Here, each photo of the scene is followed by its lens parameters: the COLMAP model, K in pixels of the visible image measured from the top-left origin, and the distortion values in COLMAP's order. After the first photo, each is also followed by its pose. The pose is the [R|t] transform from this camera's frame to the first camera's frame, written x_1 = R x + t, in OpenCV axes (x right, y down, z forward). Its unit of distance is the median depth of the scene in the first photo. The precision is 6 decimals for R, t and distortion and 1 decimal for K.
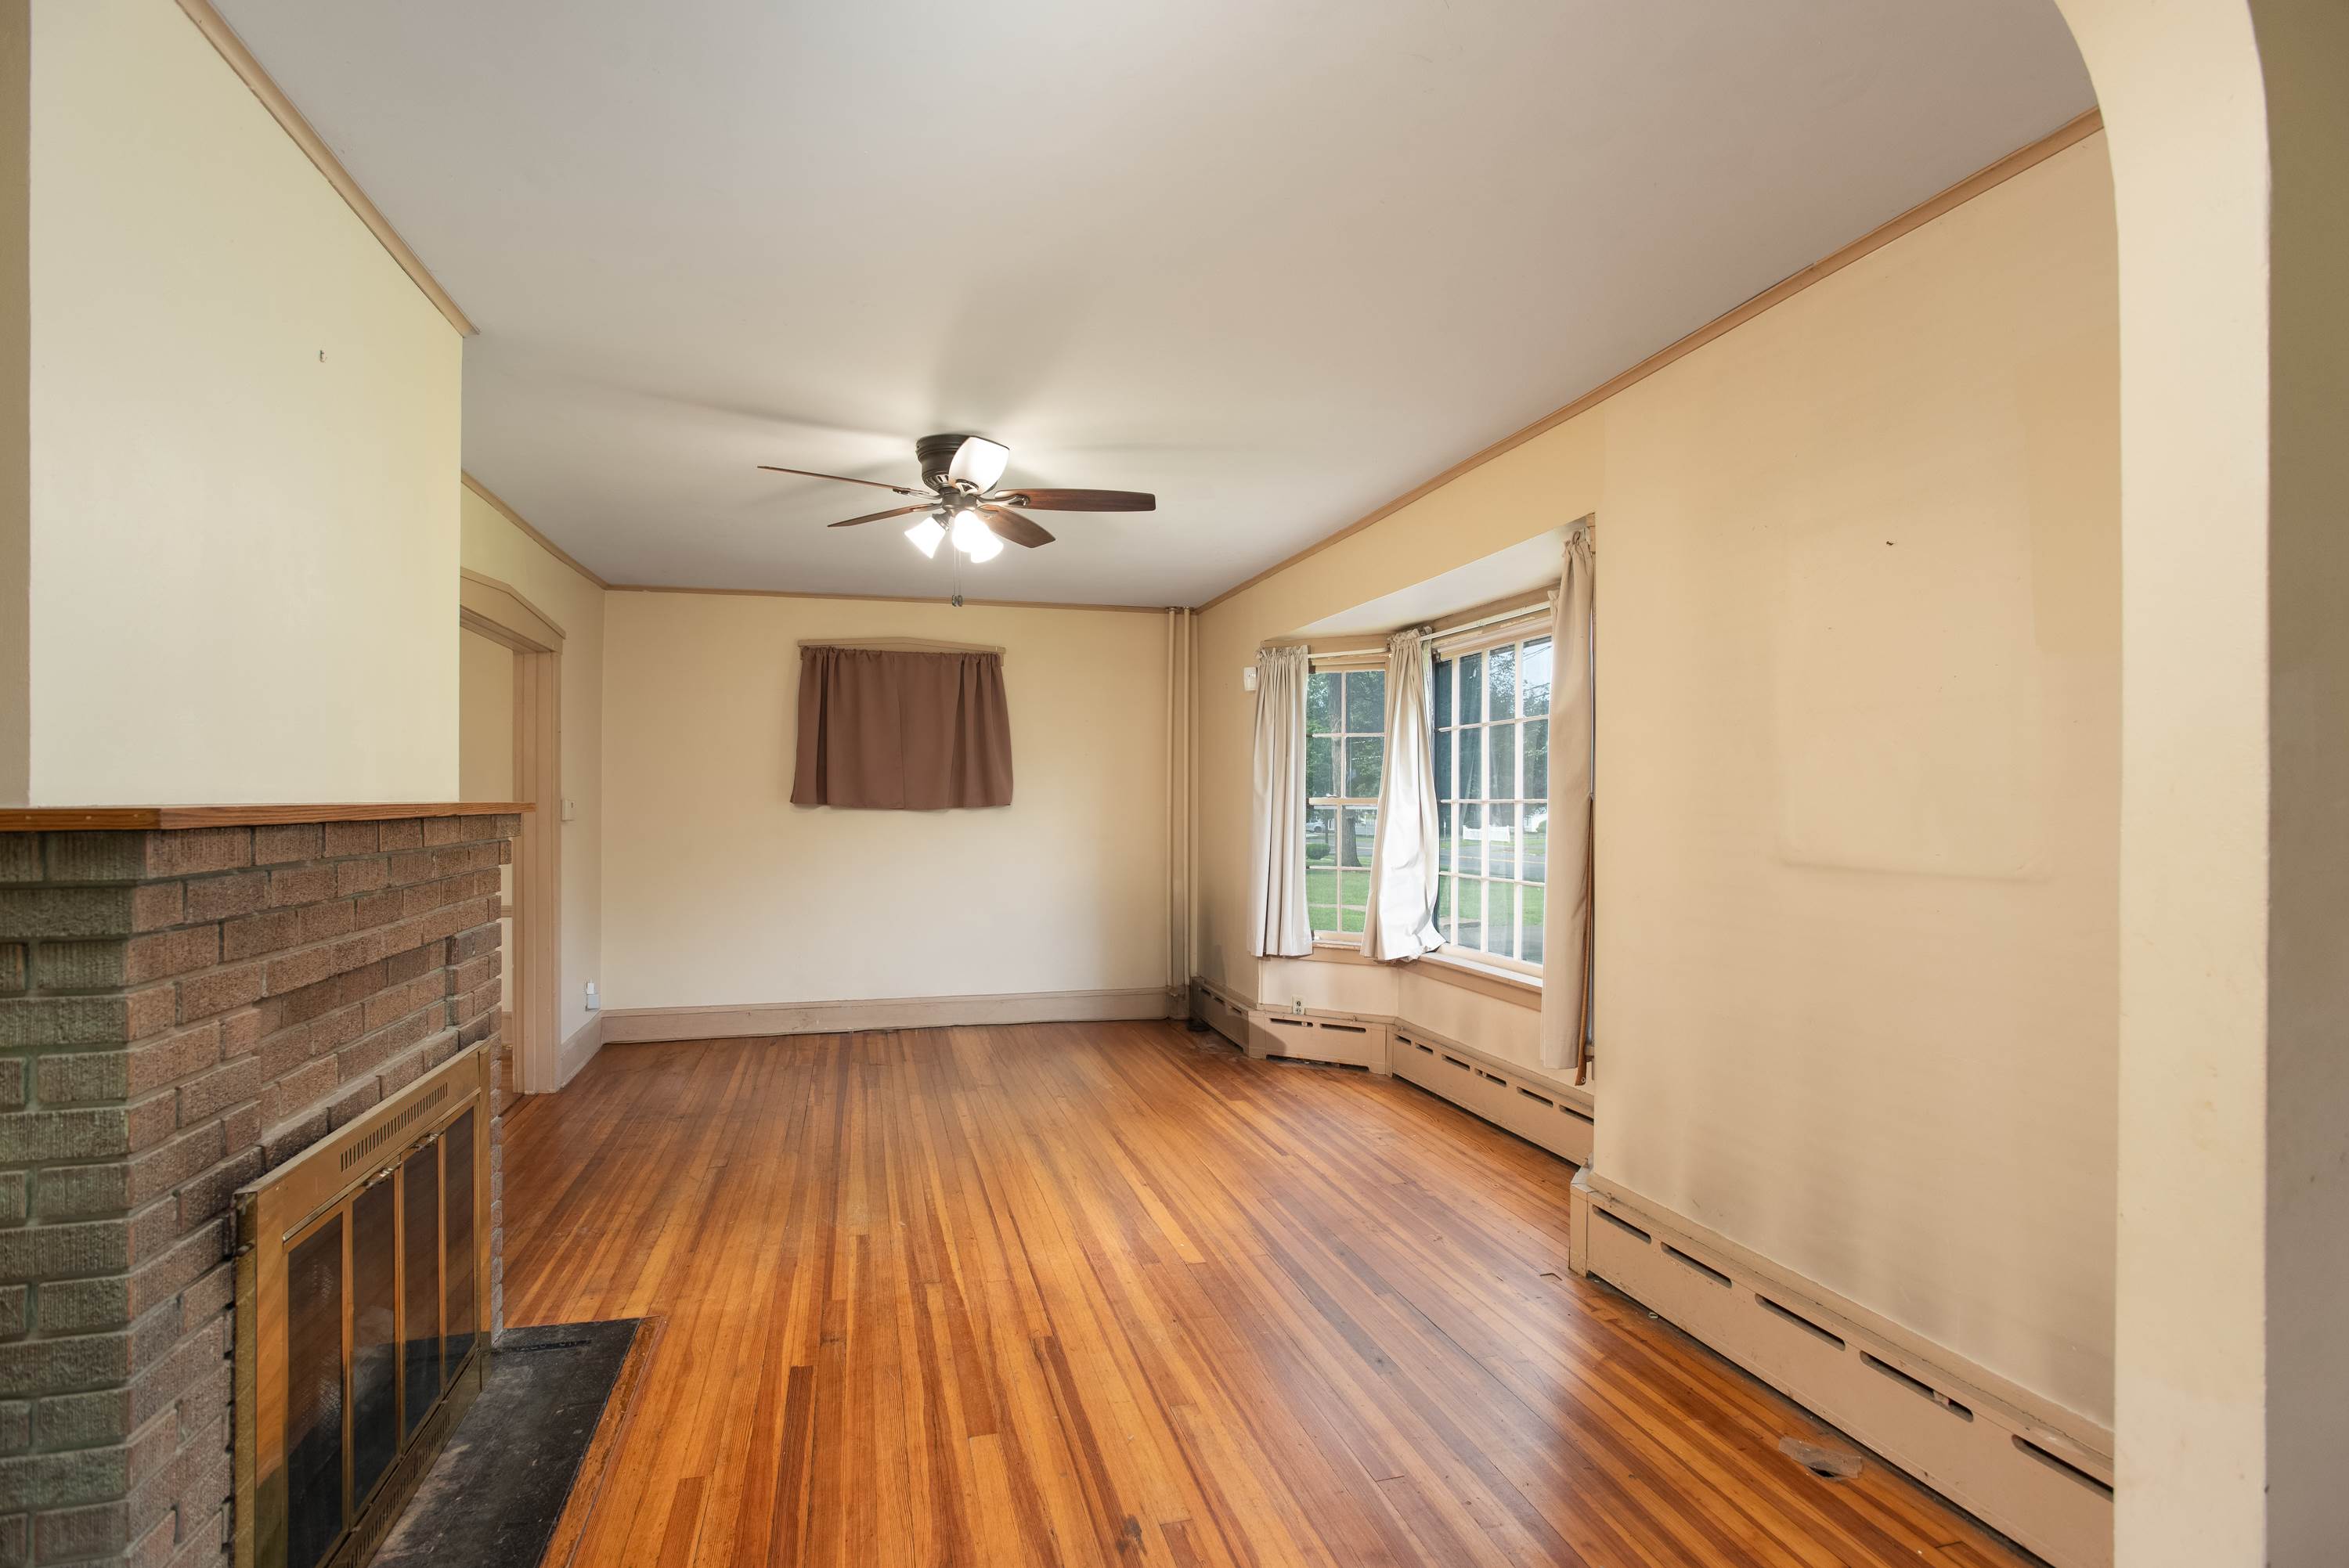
lens RADIAL K [[1148.7, 0, 1162.9], [0, 1148.7, 798.0], [0, 0, 1]] dist [-0.038564, 0.015806]
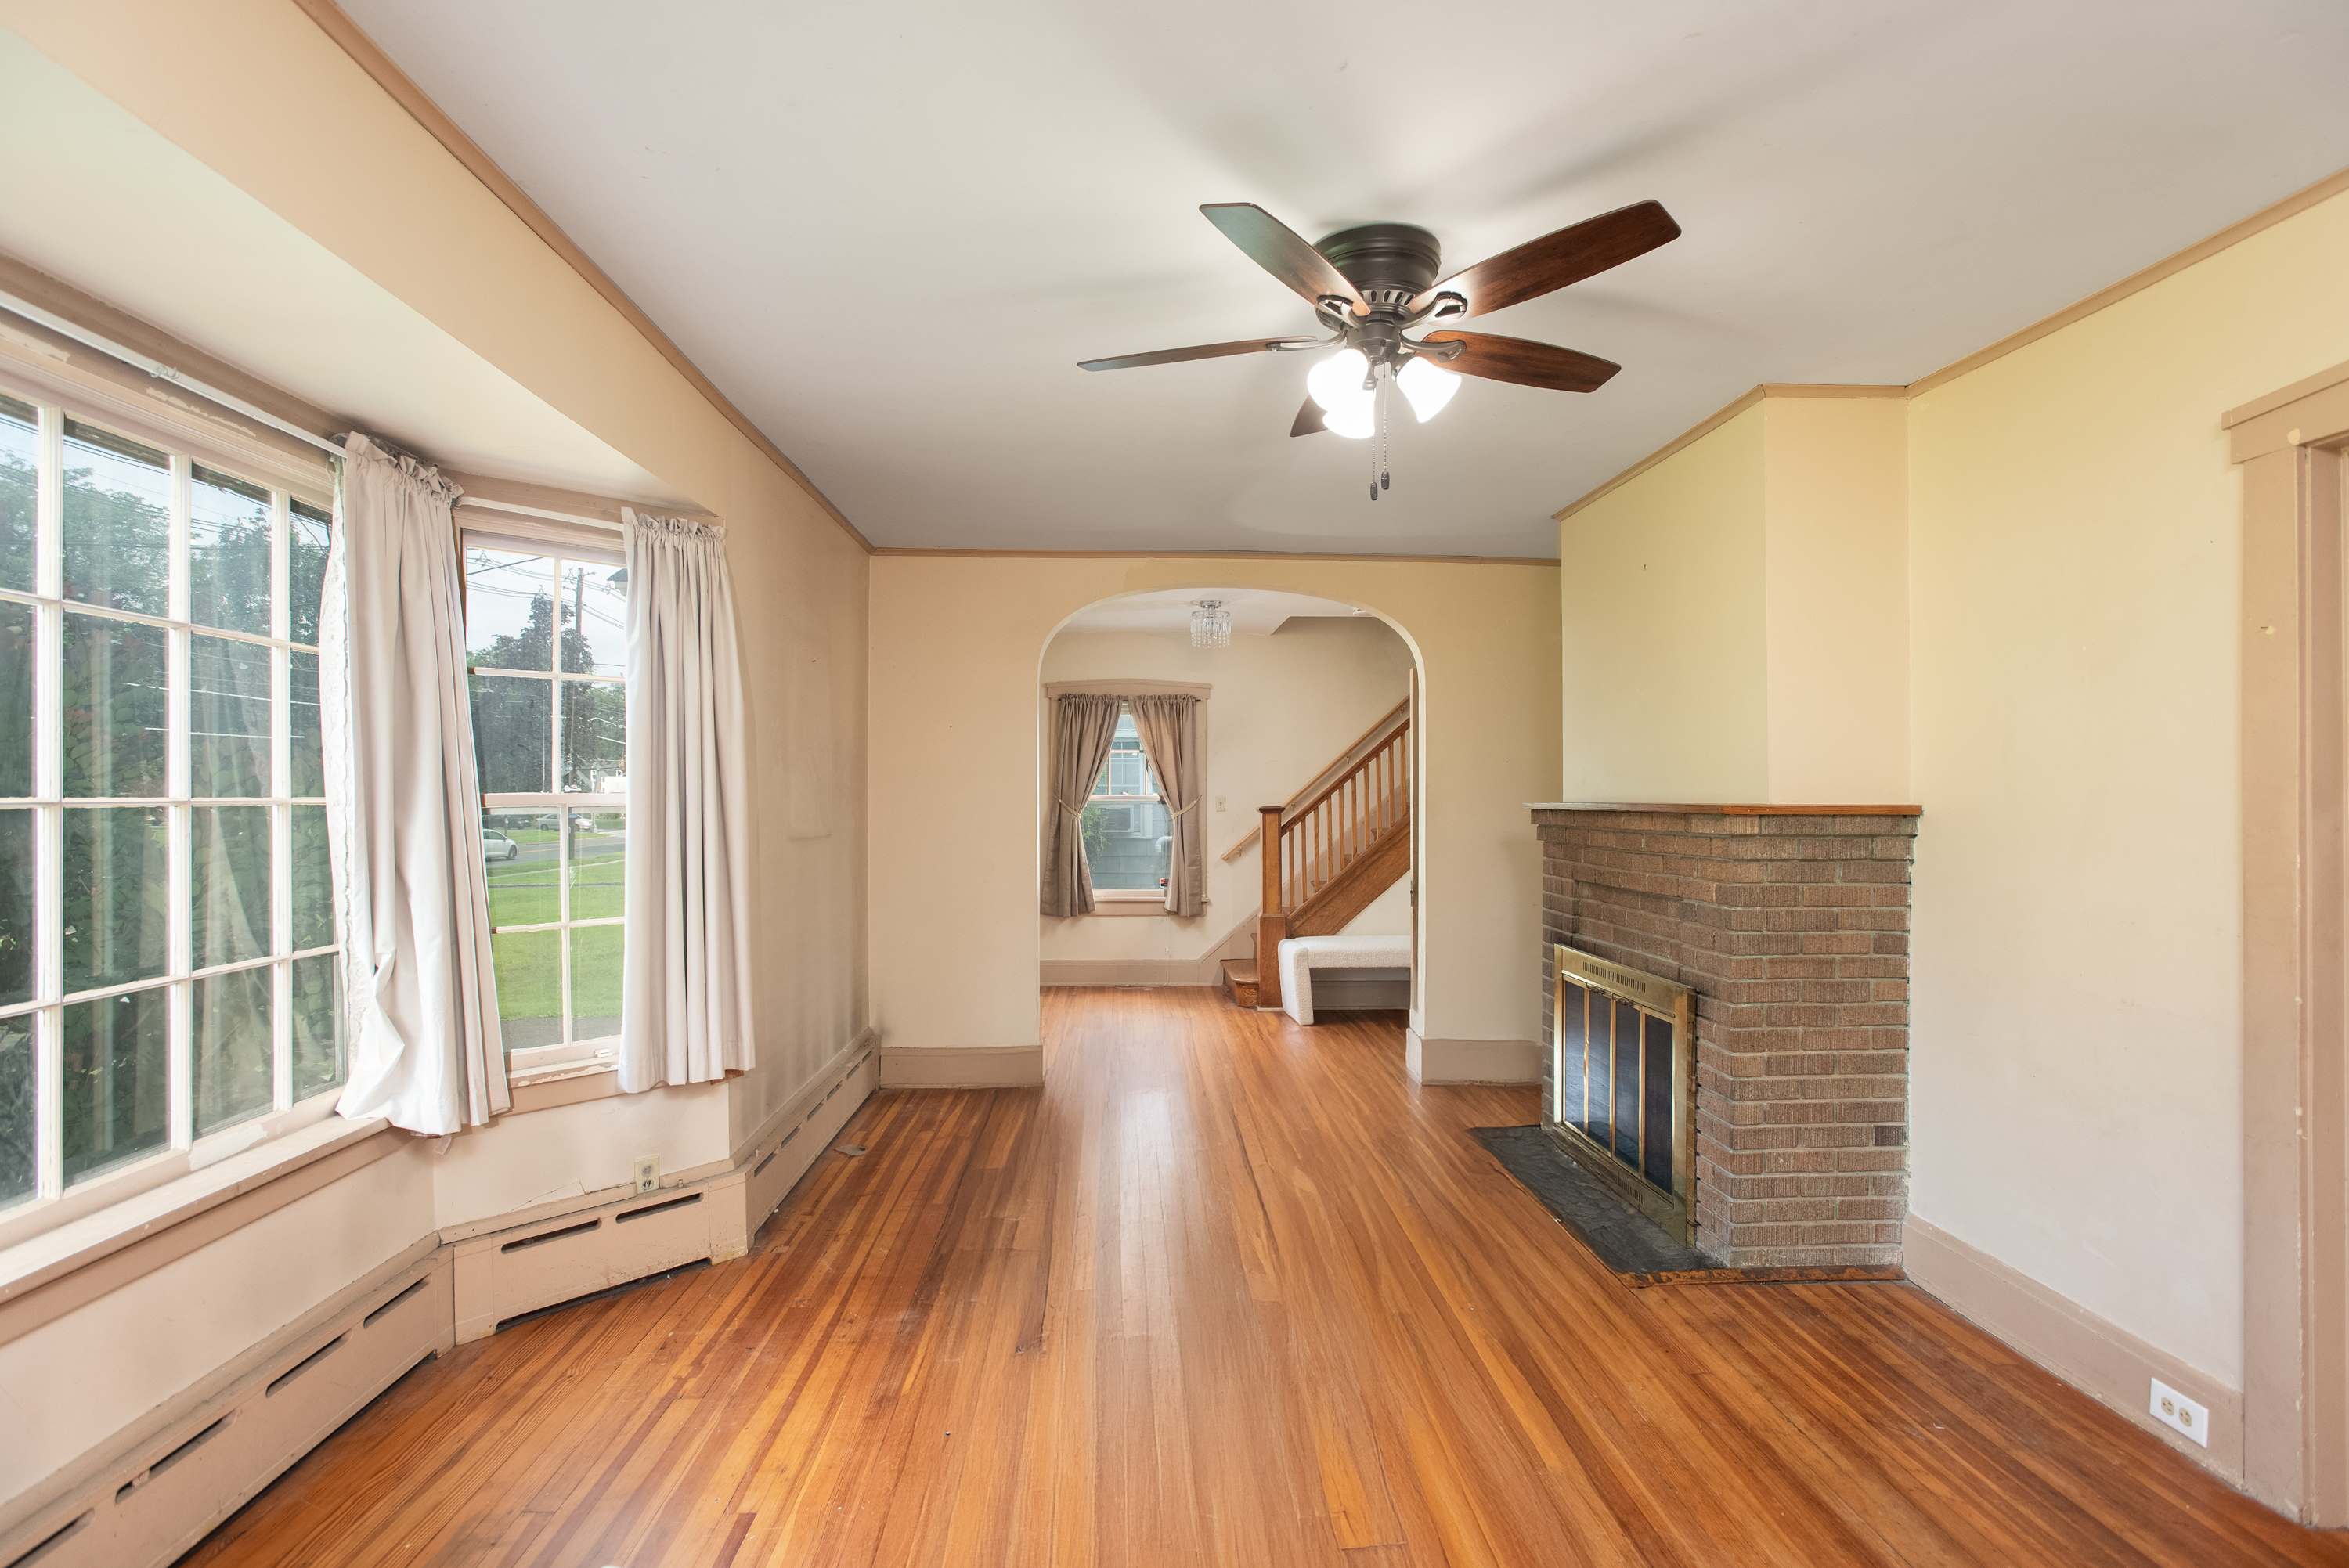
lens RADIAL K [[1148.7, 0, 1159.3], [0, 1148.7, 789.7], [0, 0, 1]] dist [-0.038564, 0.015806]
pose [[-0.973775, -0.001080, 0.227509, -0.259287], [-0.001945, 0.999992, -0.003580, -0.005251], [-0.227504, -0.003929, -0.973769, 2.068385]]
